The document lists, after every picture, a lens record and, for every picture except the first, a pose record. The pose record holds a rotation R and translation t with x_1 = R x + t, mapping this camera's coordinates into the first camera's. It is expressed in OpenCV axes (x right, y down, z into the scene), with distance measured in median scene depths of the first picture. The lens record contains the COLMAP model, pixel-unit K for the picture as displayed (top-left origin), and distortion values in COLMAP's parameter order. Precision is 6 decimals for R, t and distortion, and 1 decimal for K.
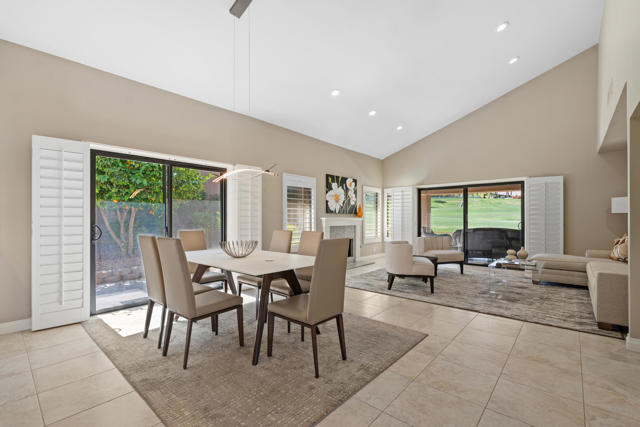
lens RADIAL K [[287.0, 0, 318.5], [0, 287.0, 213.1], [0, 0, 1]] dist [0.016503, -0.006161]
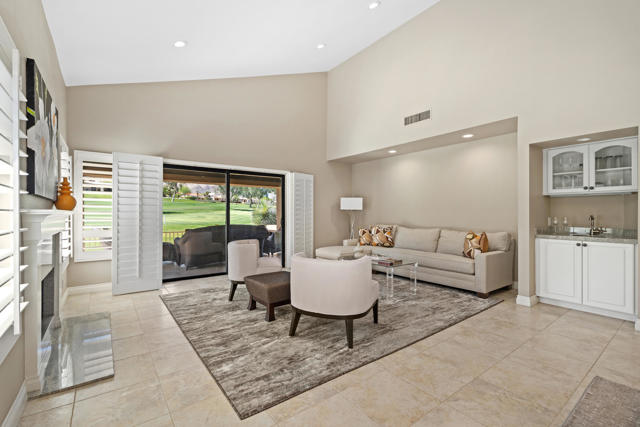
lens RADIAL K [[287.0, 0, 318.5], [0, 287.0, 213.1], [0, 0, 1]] dist [0.016503, -0.006161]
pose [[0.206609, 0.001098, 0.978423, -0.208747], [-0.019847, 0.999798, 0.003069, 0.011273], [-0.978222, -0.020053, 0.206589, 0.677592]]
